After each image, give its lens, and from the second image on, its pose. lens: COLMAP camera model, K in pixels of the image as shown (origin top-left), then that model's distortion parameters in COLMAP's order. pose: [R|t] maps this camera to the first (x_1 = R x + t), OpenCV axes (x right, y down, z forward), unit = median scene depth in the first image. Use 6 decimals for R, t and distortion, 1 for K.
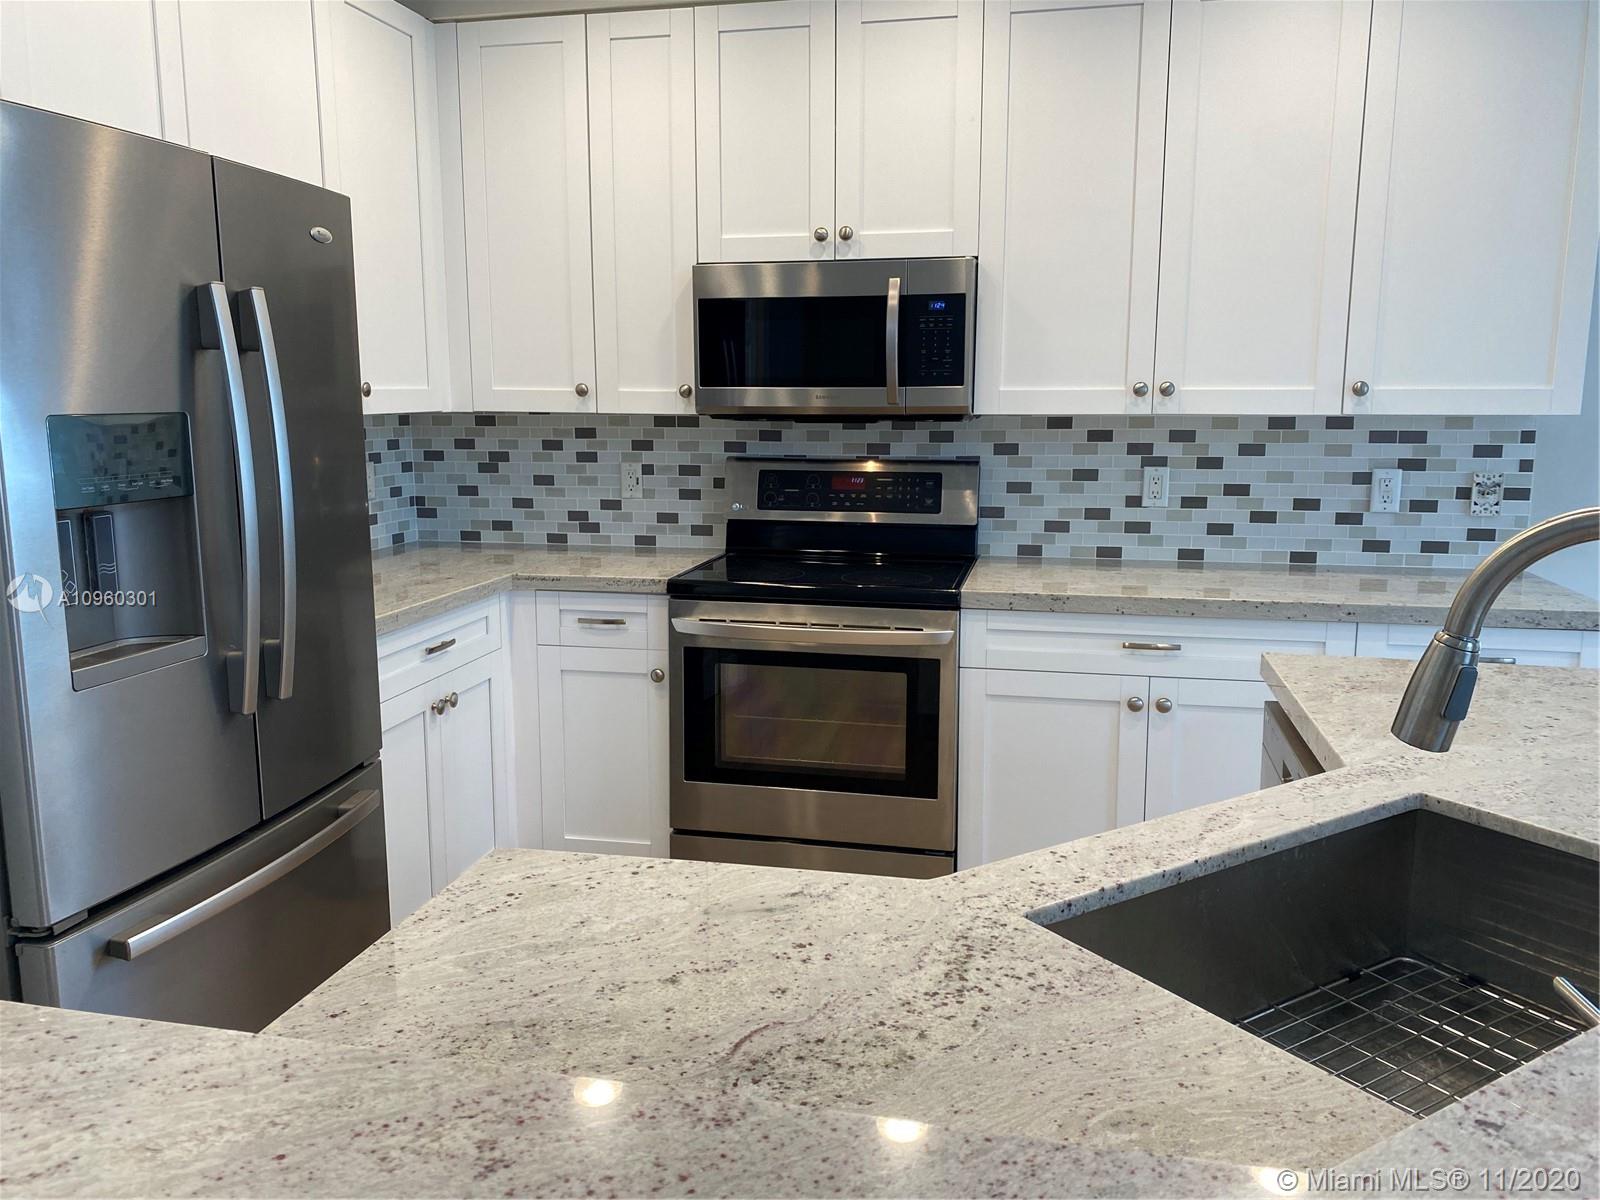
lens RADIAL K [[1239.7, 0, 803.0], [0, 1239.7, 599.9], [0, 0, 1]] dist [0.026759, -0.018277]
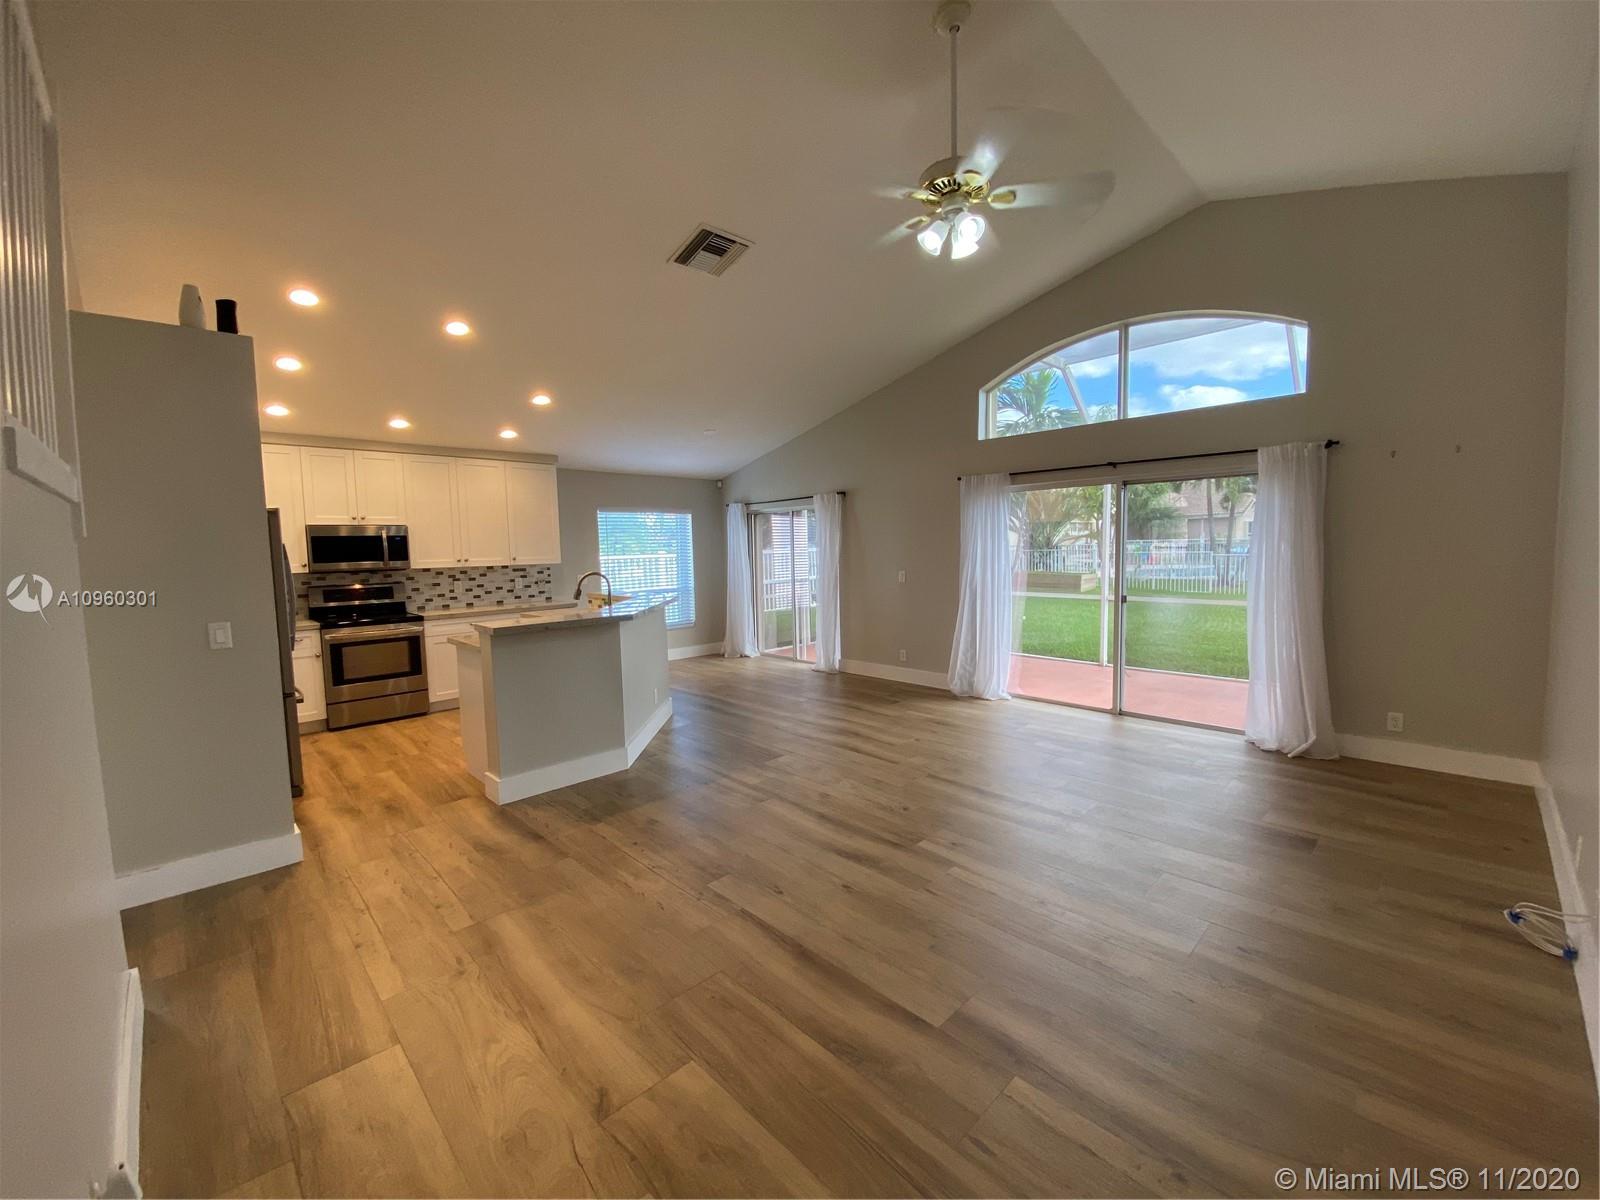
lens RADIAL K [[640.0, 0, 800.9], [0, 640.0, 593.1], [0, 0, 1]] dist [-0.019984, -0.003334]
pose [[0.534955, -0.070889, 0.841901, -0.760685], [0.154277, 0.987916, -0.014846, 0.112309], [-0.830675, 0.137828, 0.539427, -0.848908]]
